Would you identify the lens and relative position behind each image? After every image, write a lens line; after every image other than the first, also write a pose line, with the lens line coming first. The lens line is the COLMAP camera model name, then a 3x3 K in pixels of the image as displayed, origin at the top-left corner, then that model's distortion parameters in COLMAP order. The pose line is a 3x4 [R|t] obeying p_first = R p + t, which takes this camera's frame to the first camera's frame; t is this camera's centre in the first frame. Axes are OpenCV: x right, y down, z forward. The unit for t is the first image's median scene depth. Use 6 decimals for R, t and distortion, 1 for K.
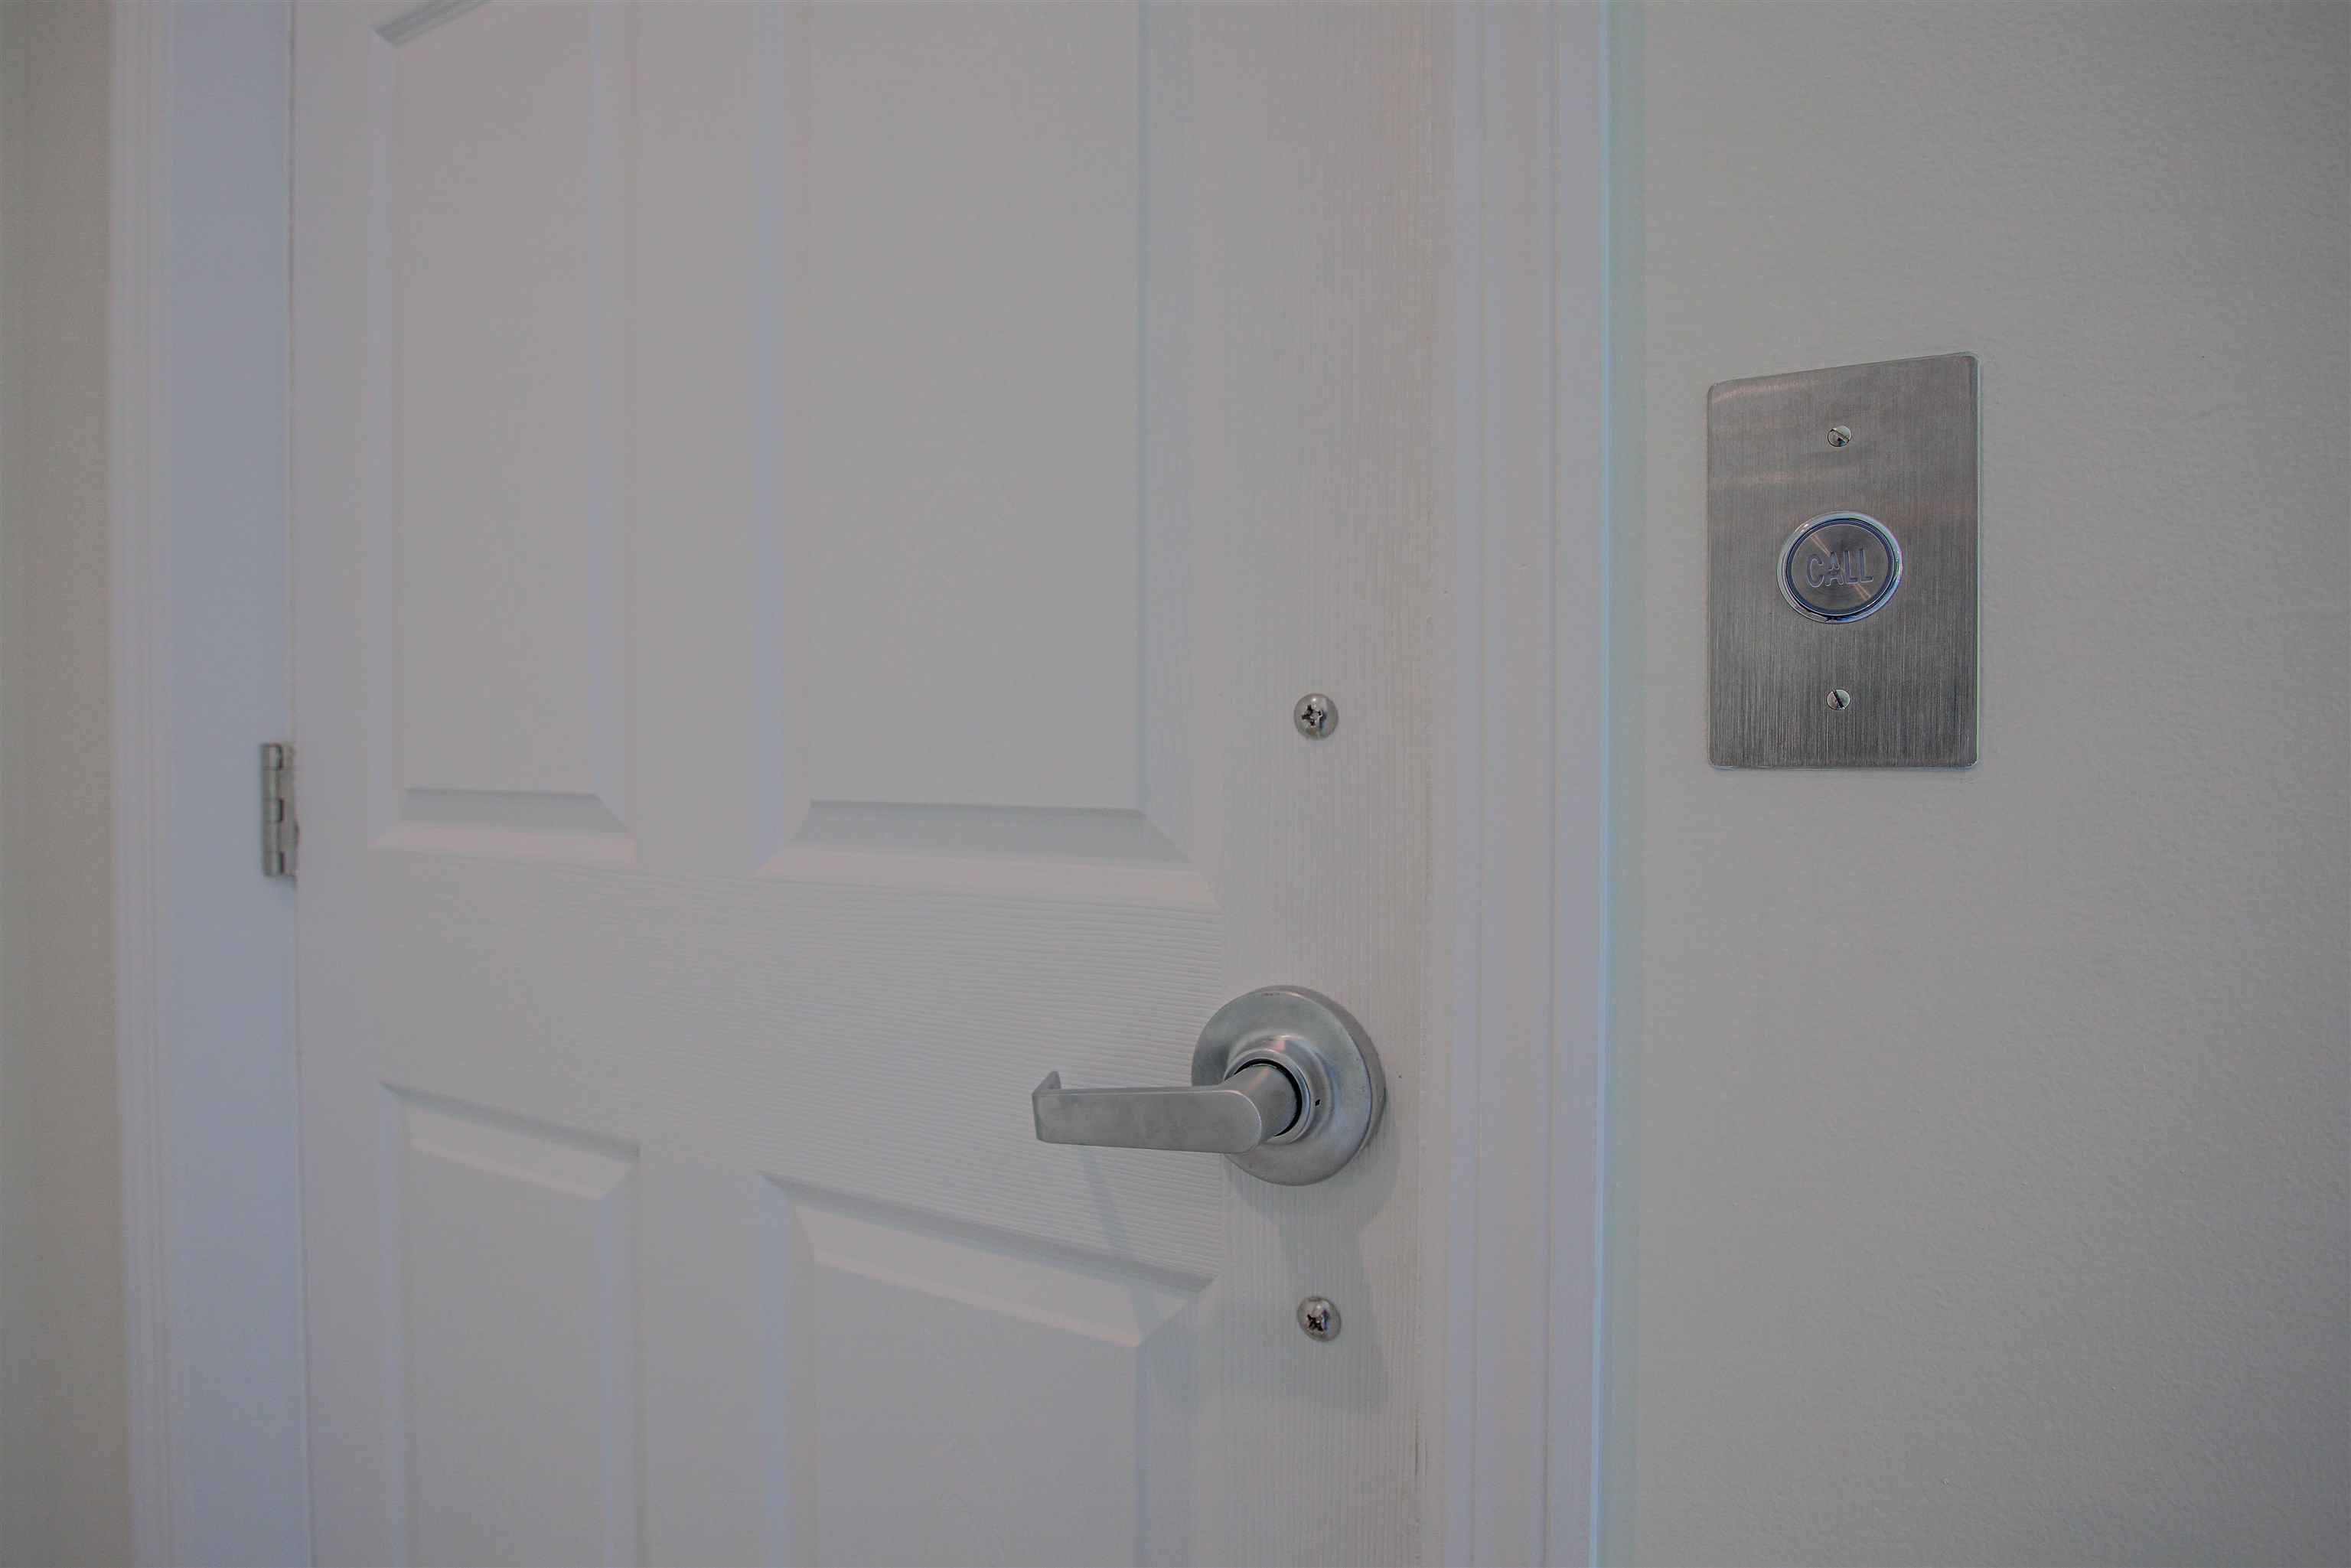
lens RADIAL K [[1171.2, 0, 1174.4], [0, 1171.2, 779.4], [0, 0, 1]] dist [-0.012039, 0.000717]
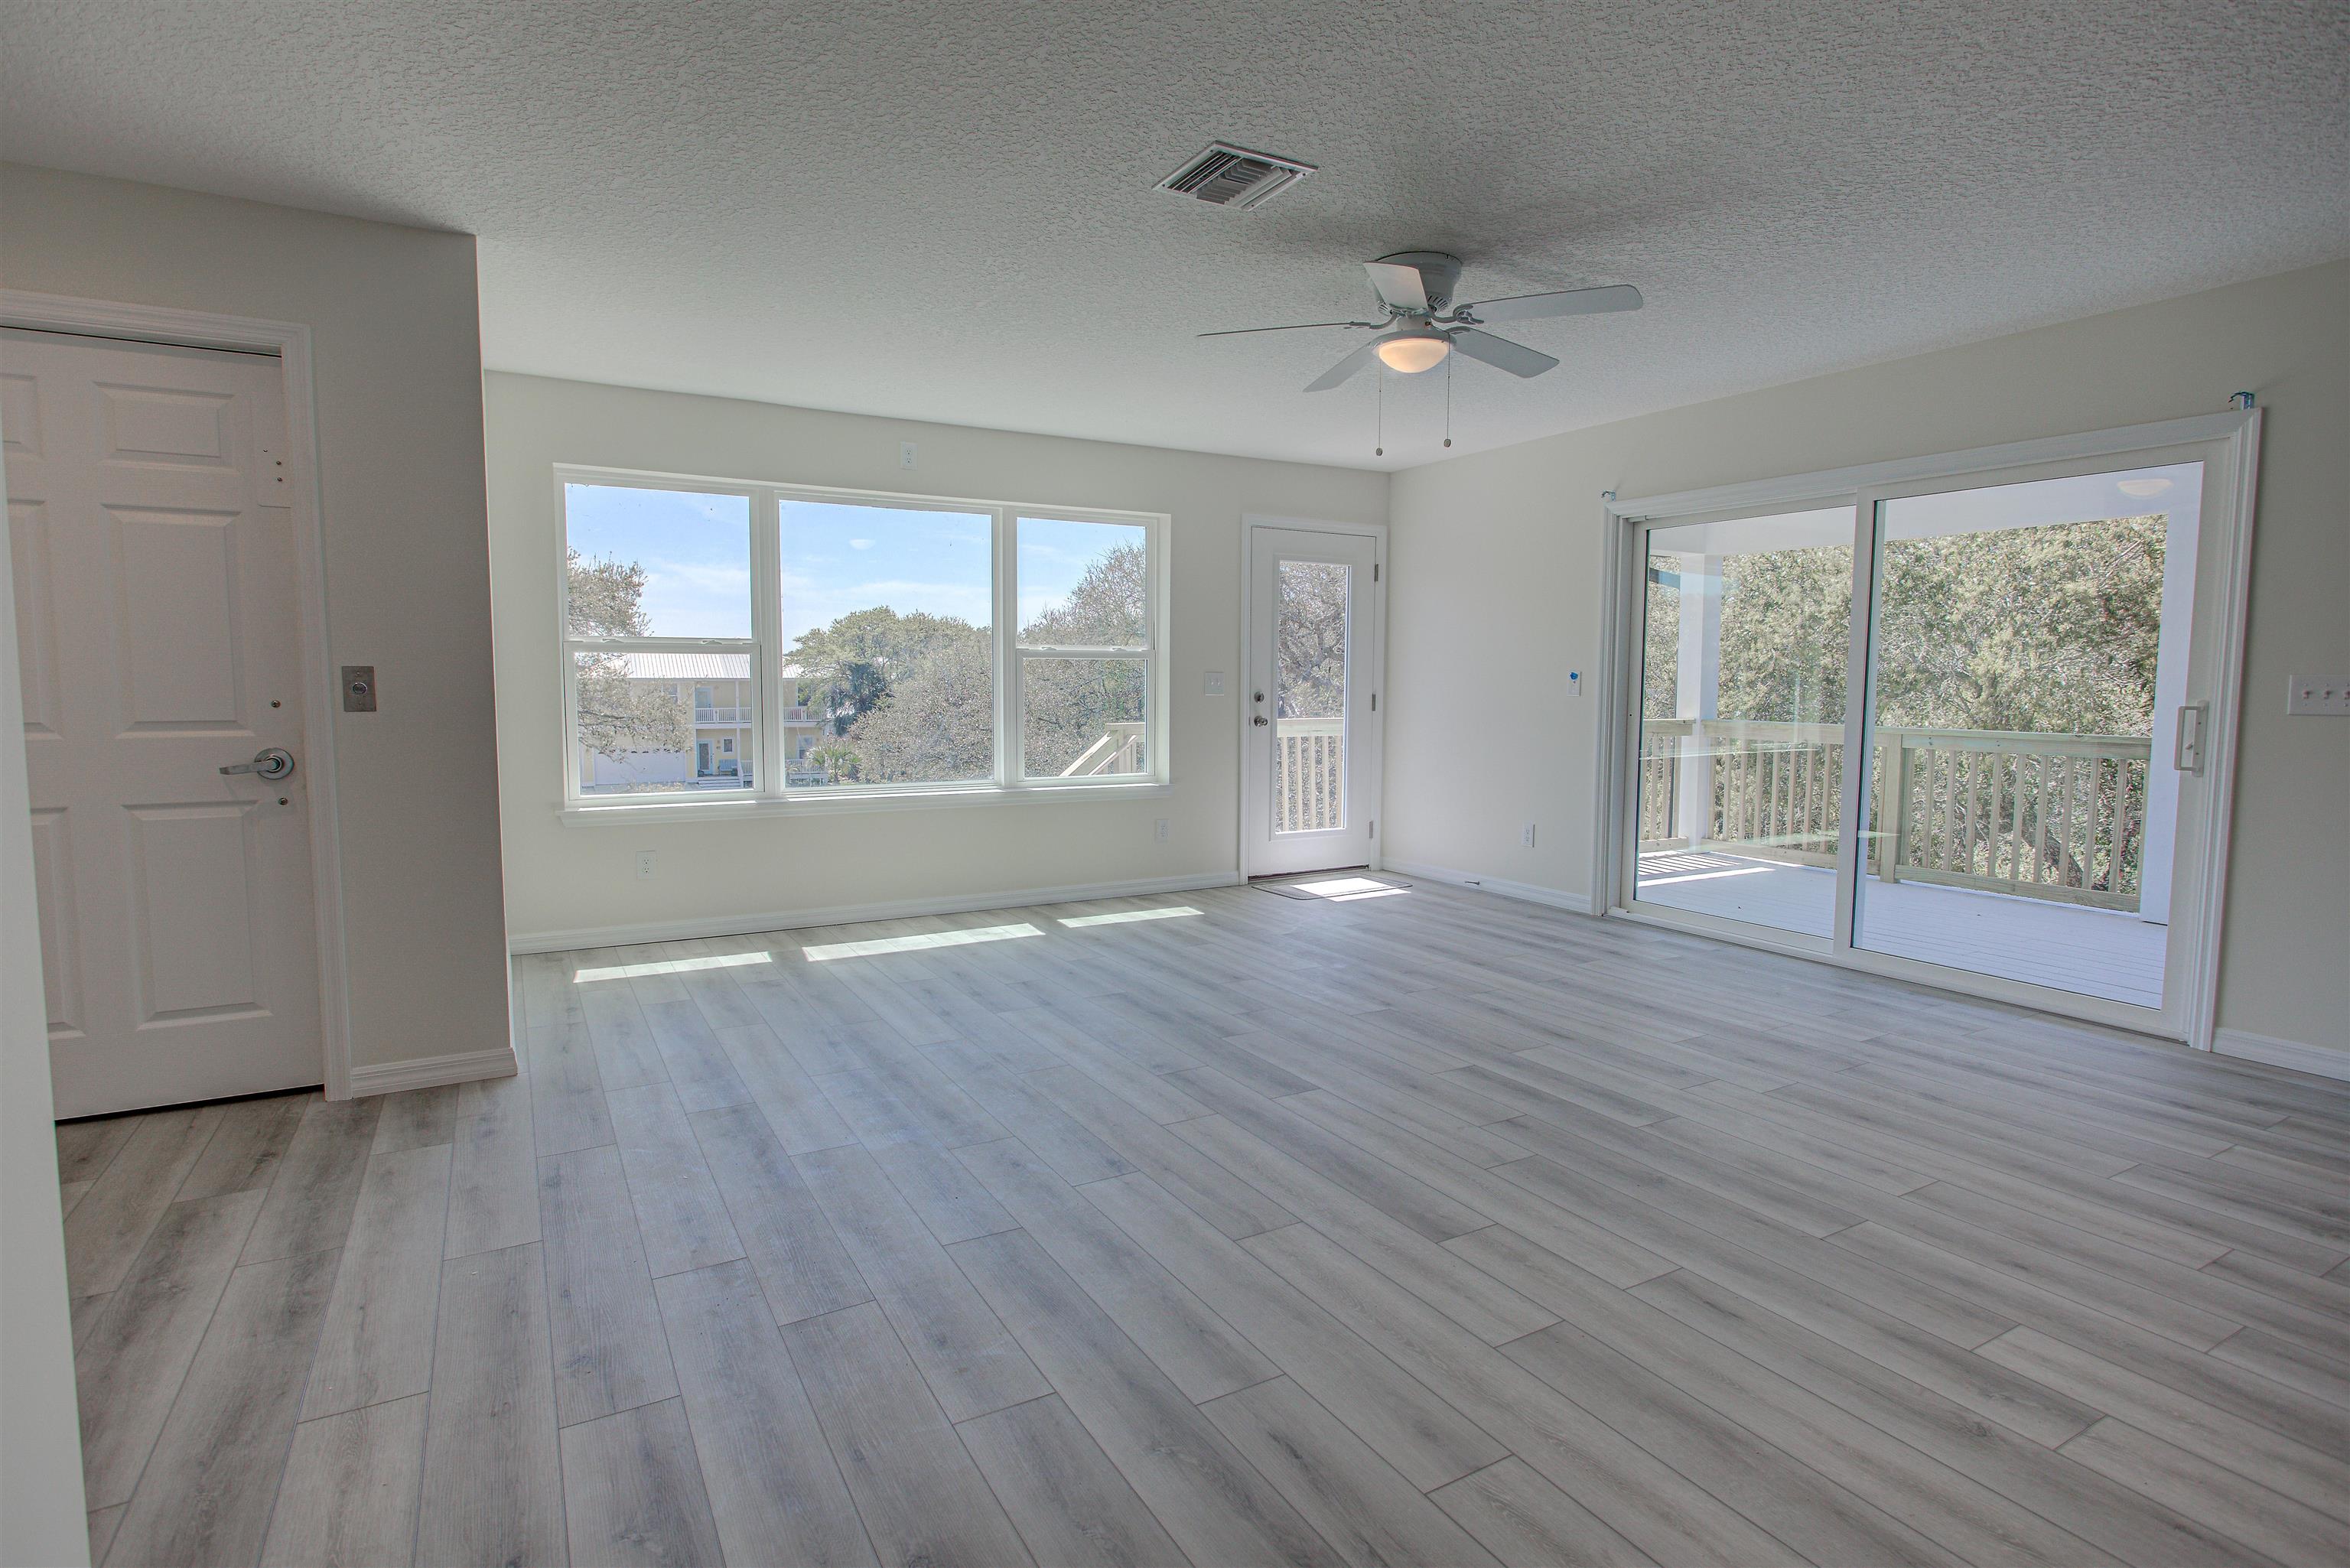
lens RADIAL K [[1170.6, 0, 1173.9], [0, 1170.6, 779.4], [0, 0, 1]] dist [-0.012039, 0.000717]
pose [[0.567193, -0.071004, 0.820518, -2.289209], [0.013048, 0.996926, 0.077250, -0.069018], [-0.823481, -0.033110, 0.566376, -6.492503]]
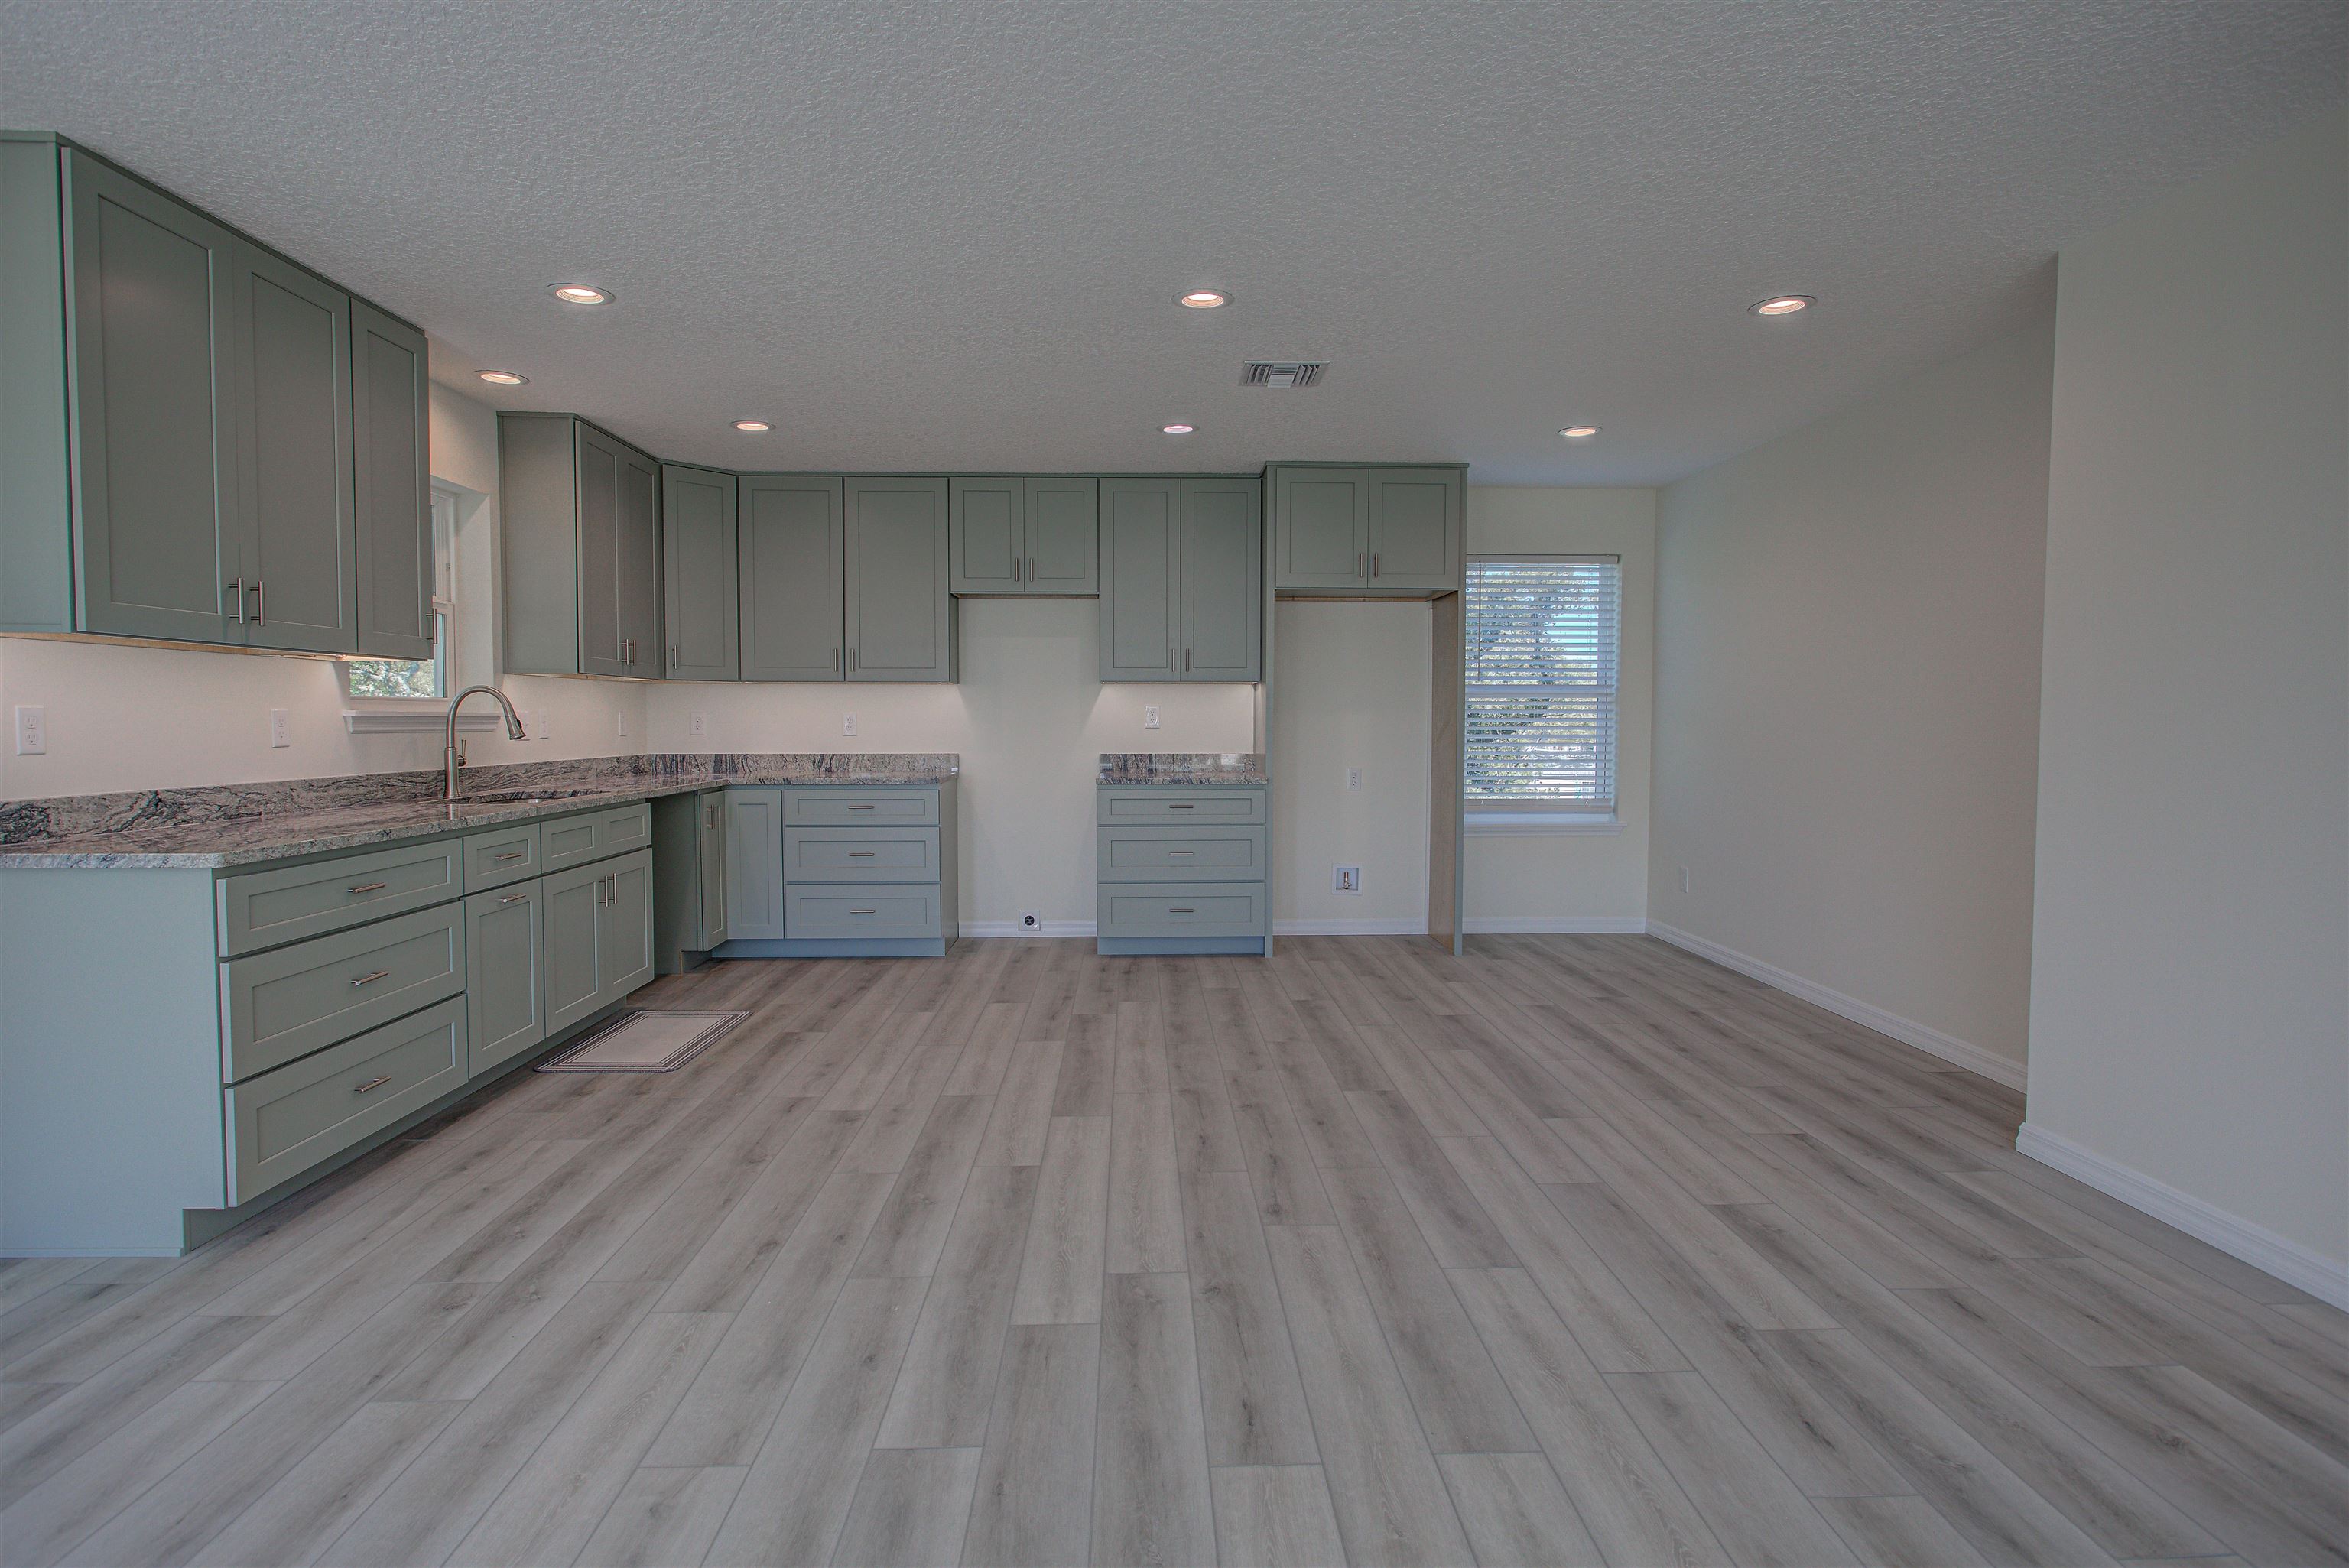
lens RADIAL K [[1170.1, 0, 1173.4], [0, 1170.1, 779.4], [0, 0, 1]] dist [-0.012039, 0.000717]
pose [[-0.886645, 0.017736, -0.462110, 4.233325], [-0.014584, 0.997695, 0.066275, -0.130178], [0.462220, 0.065502, -0.884343, -2.595043]]
